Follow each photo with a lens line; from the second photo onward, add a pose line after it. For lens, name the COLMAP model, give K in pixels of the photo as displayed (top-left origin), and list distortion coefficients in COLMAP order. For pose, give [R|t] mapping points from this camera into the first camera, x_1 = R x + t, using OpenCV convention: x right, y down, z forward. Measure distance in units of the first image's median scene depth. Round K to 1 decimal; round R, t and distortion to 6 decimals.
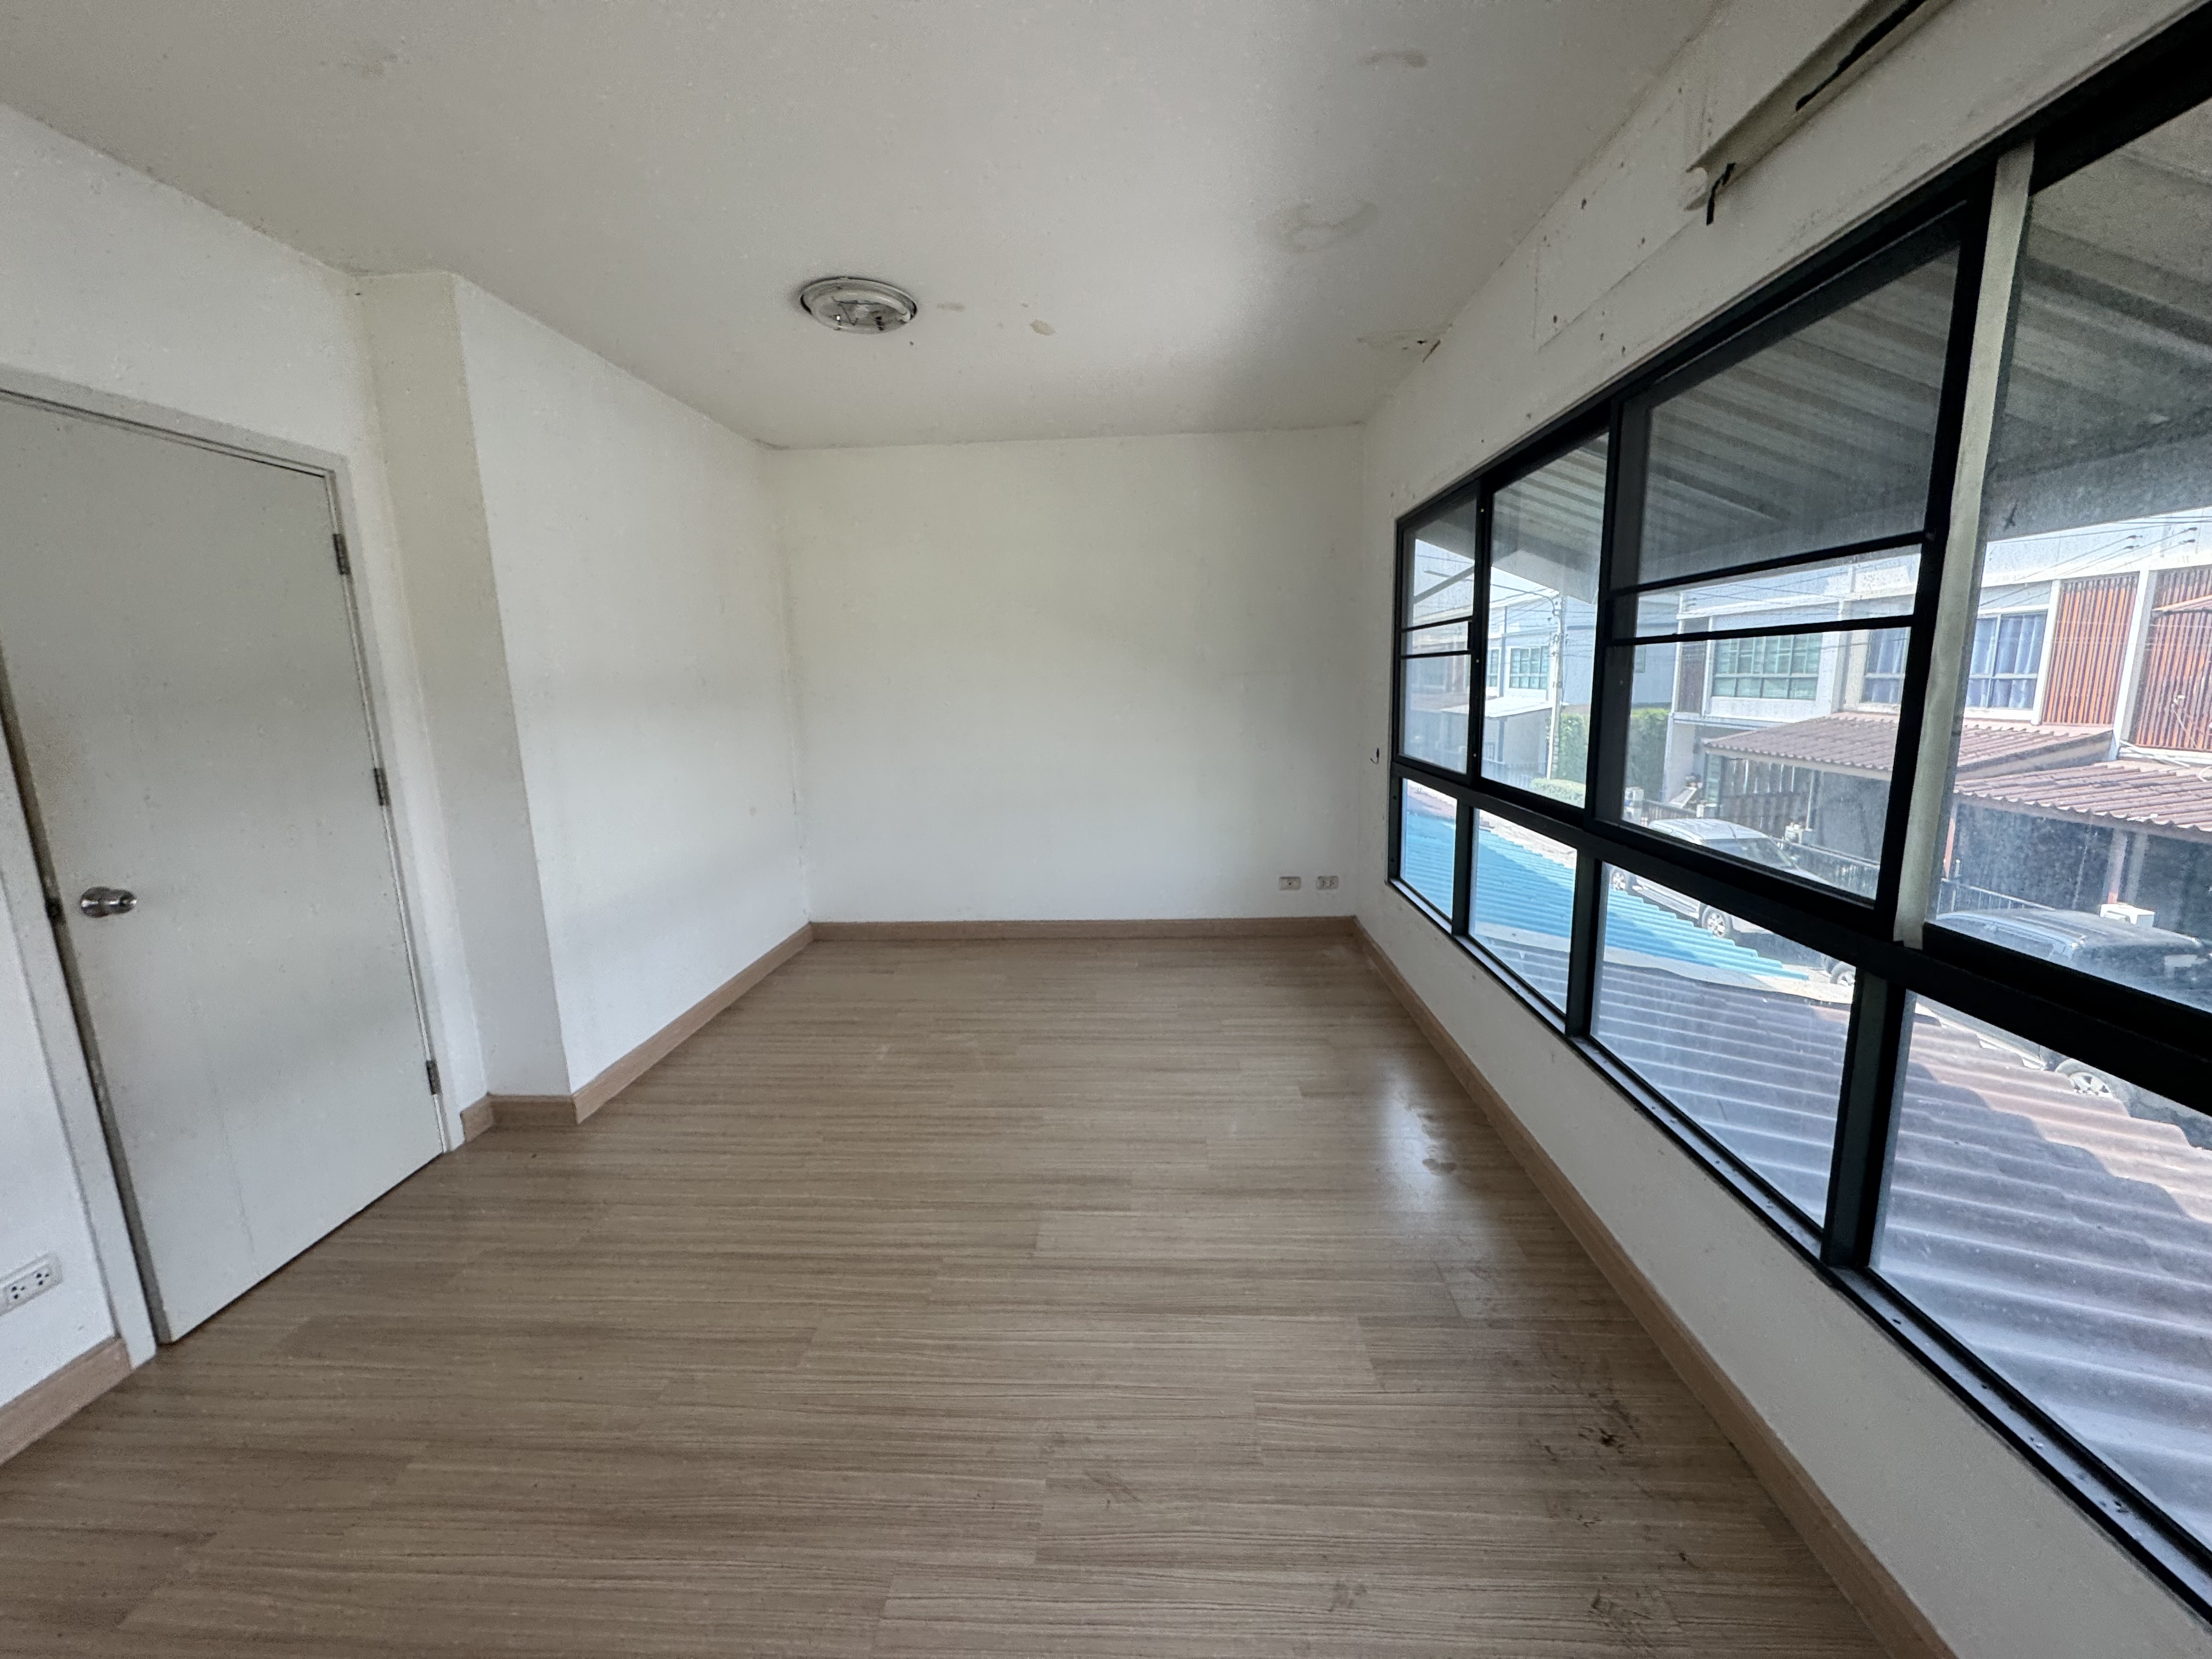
lens RADIAL K [[881.2, 0, 1111.5], [0, 881.2, 832.4], [0, 0, 1]] dist [-0.005493, 0.000908]
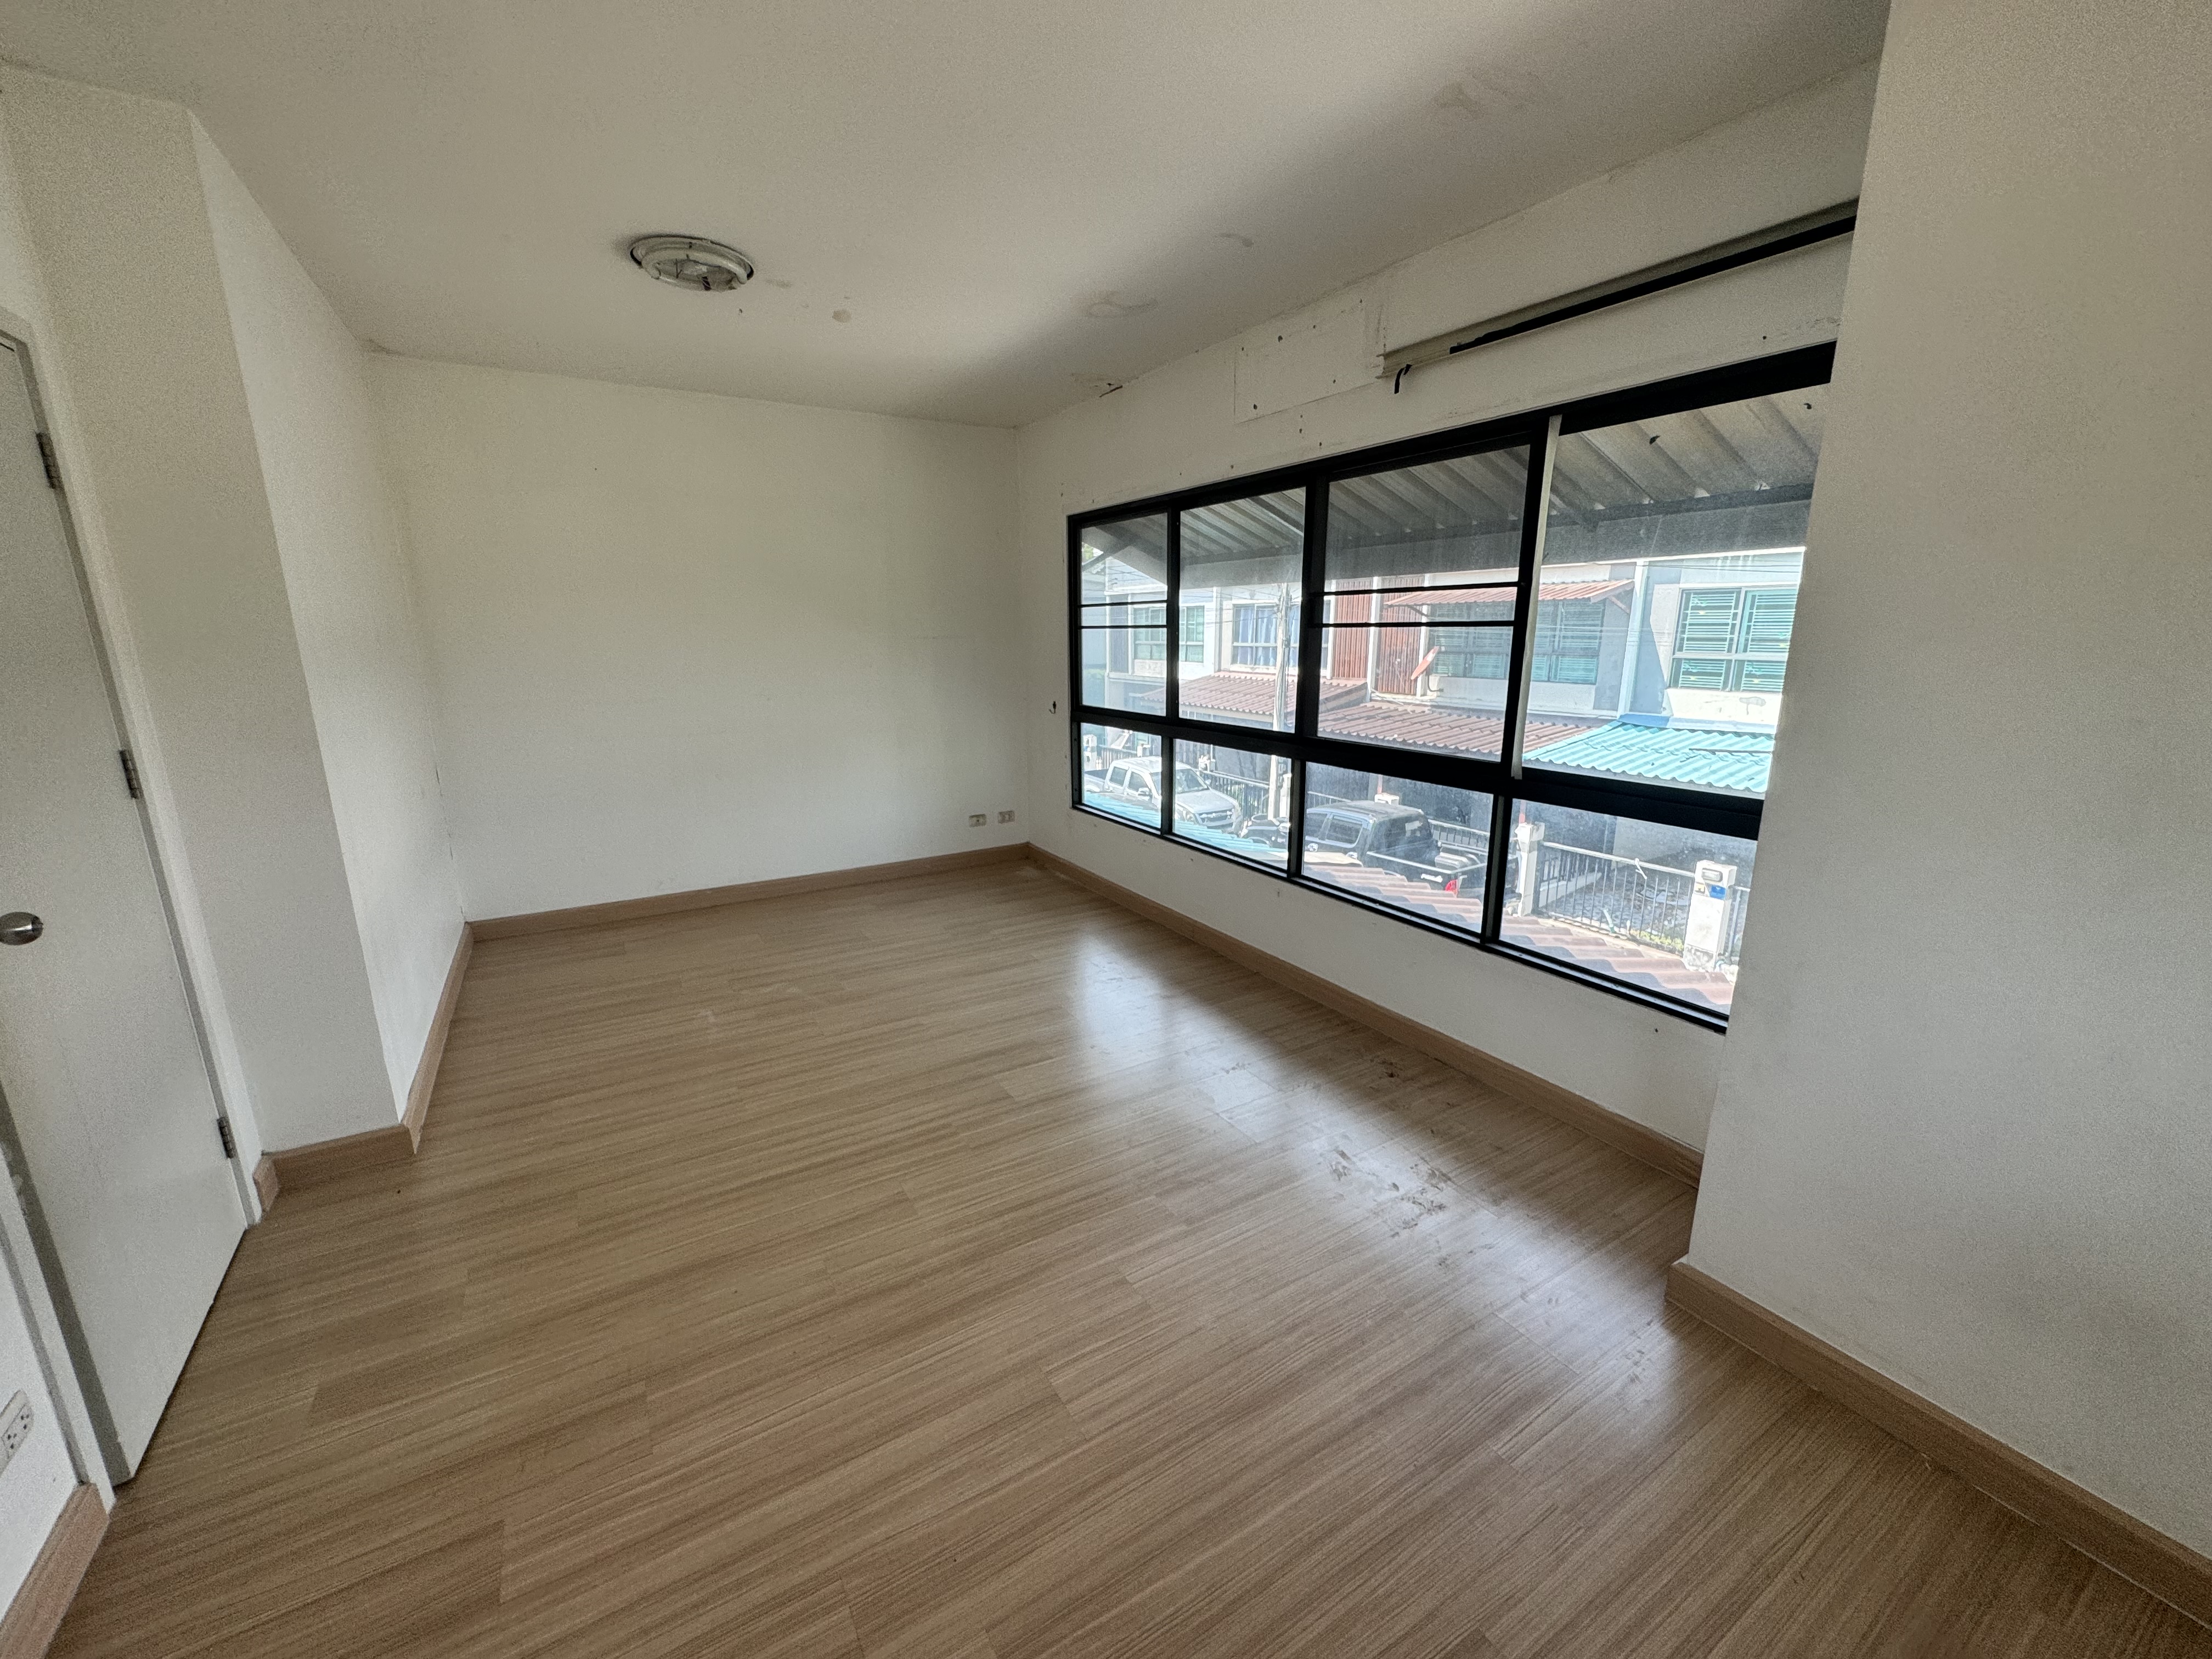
lens RADIAL K [[881.2, 0, 1104.6], [0, 881.2, 836.8], [0, 0, 1]] dist [-0.005493, 0.000908]
pose [[0.825815, -0.108896, 0.553327, -0.495752], [0.083055, 0.993965, 0.071658, 0.015802], [-0.557791, -0.013220, 0.829876, -0.094001]]
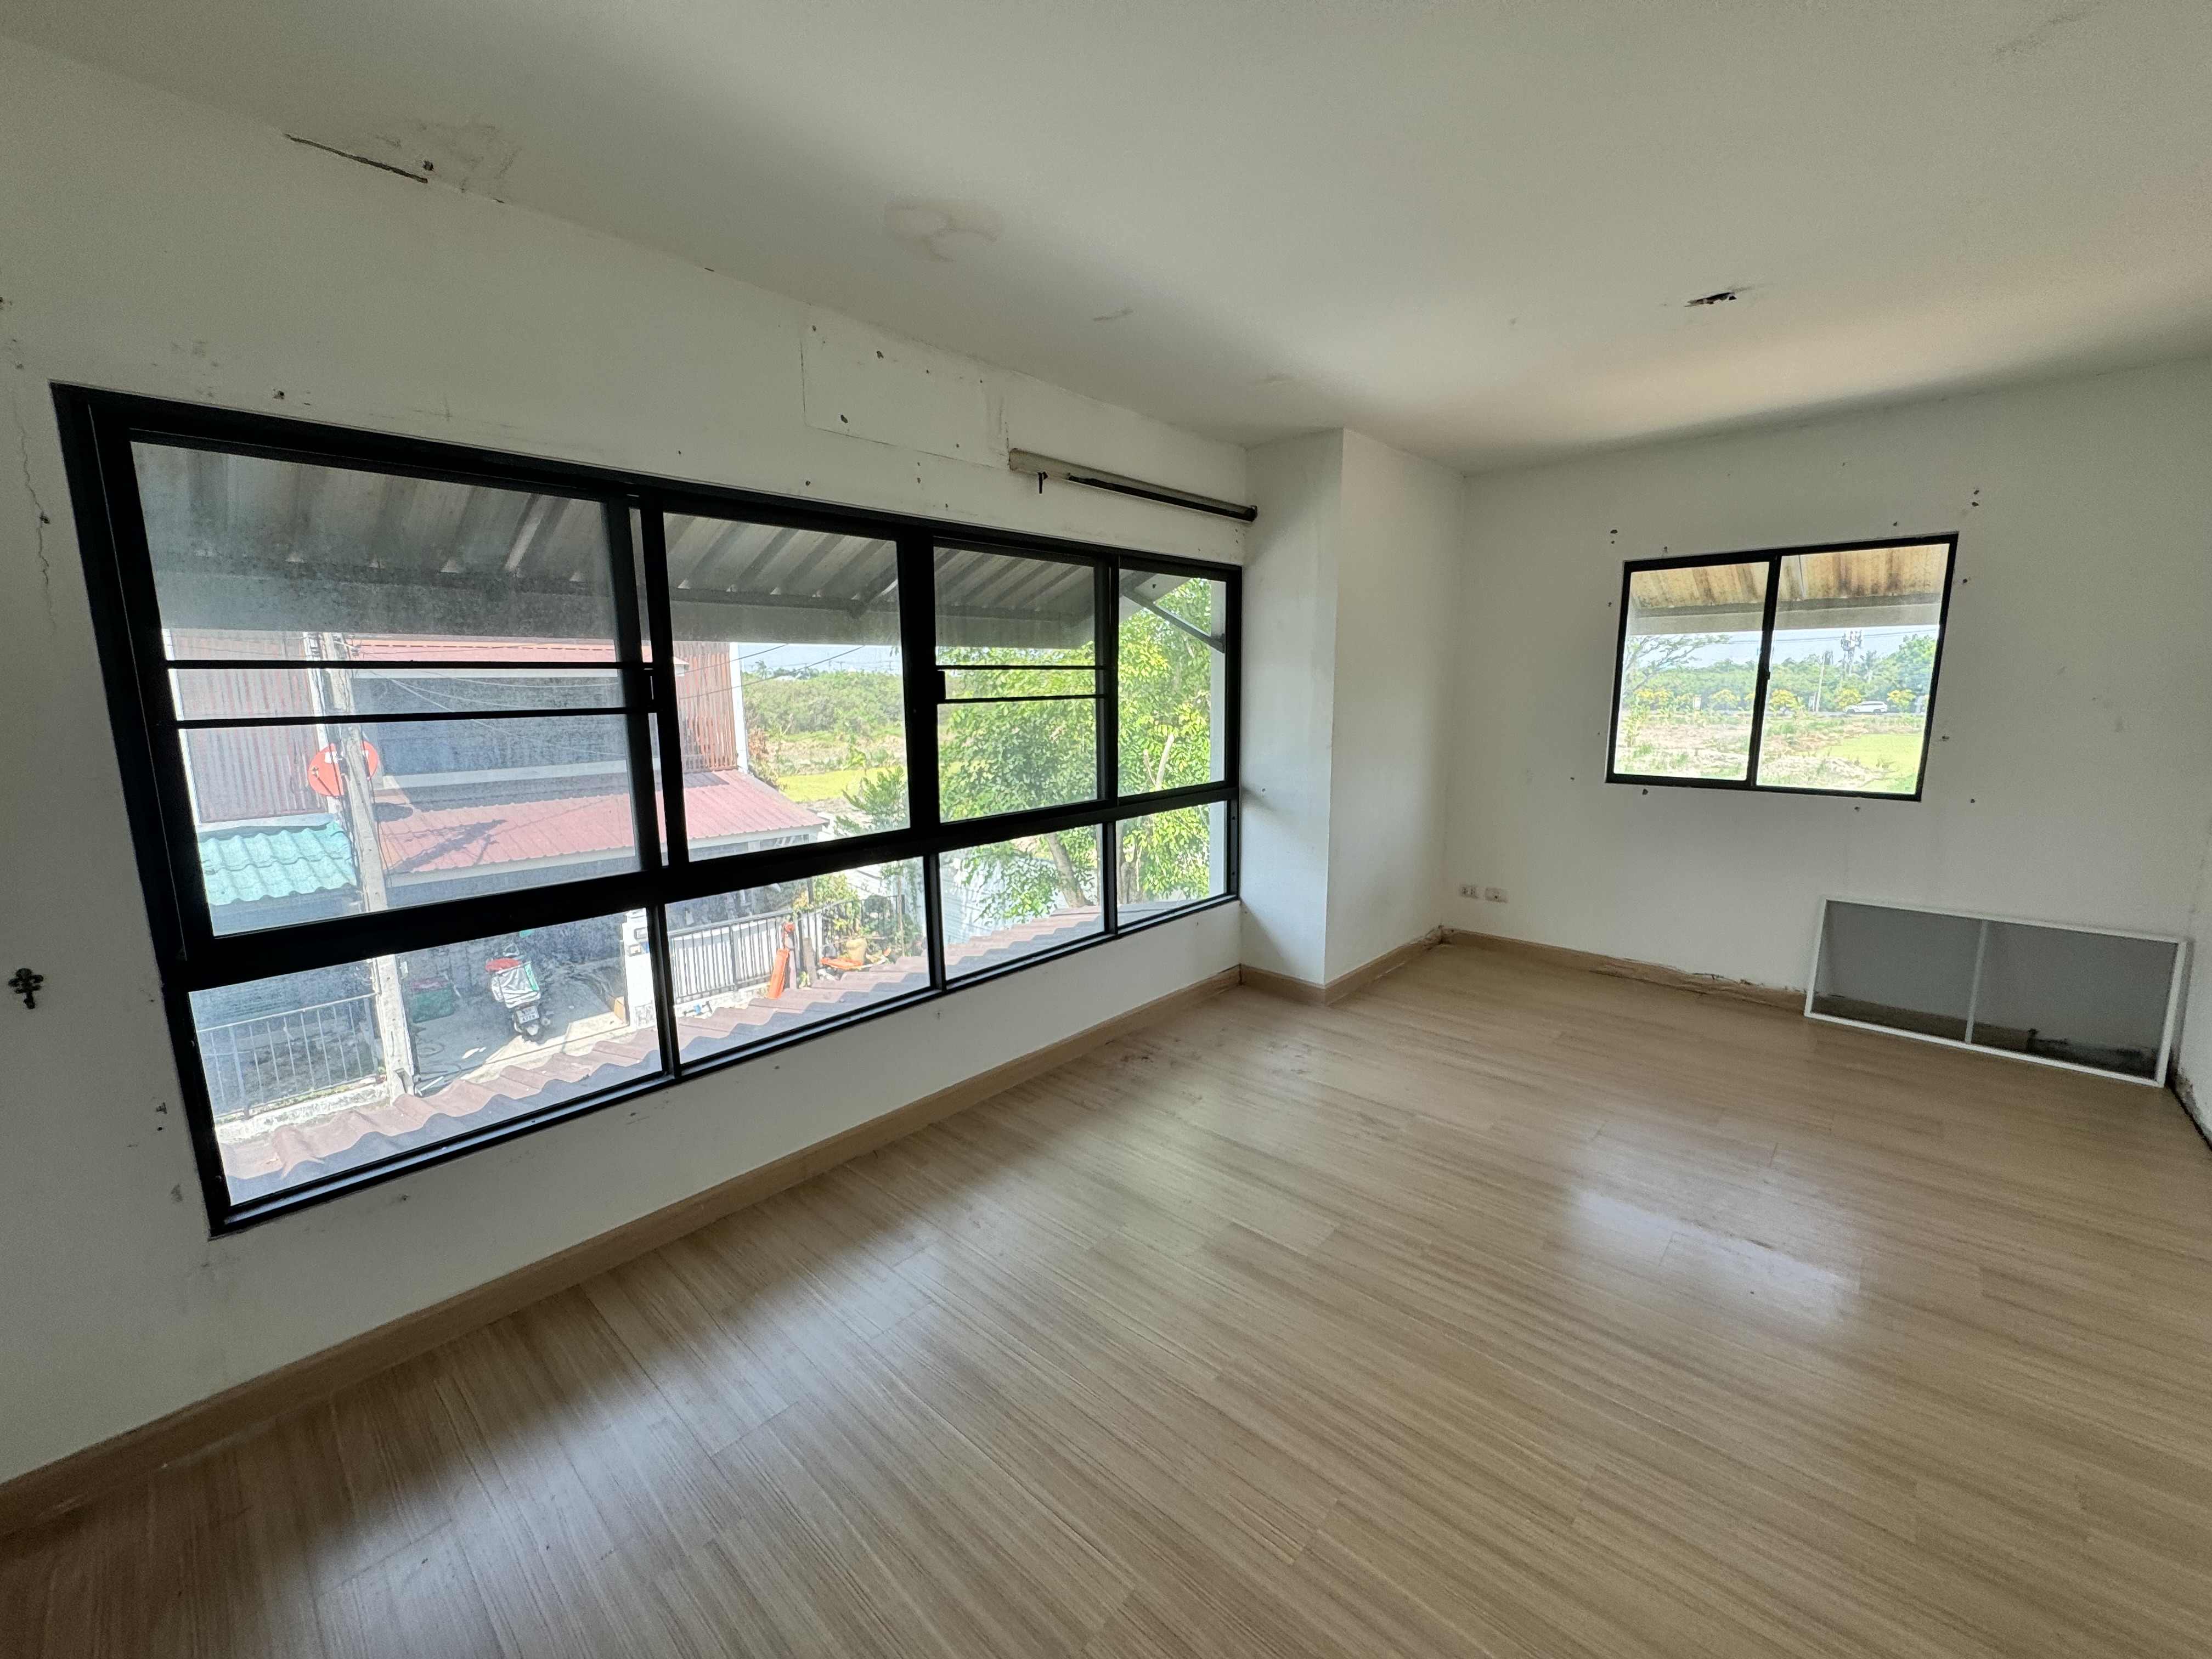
lens RADIAL K [[881.2, 0, 1104.6], [0, 881.2, 838.1], [0, 0, 1]] dist [-0.005493, 0.000908]
pose [[-0.771800, -0.058585, 0.633161, -0.412323], [0.155907, 0.947916, 0.277755, -0.263486], [-0.616456, 0.313085, -0.722467, 1.424440]]
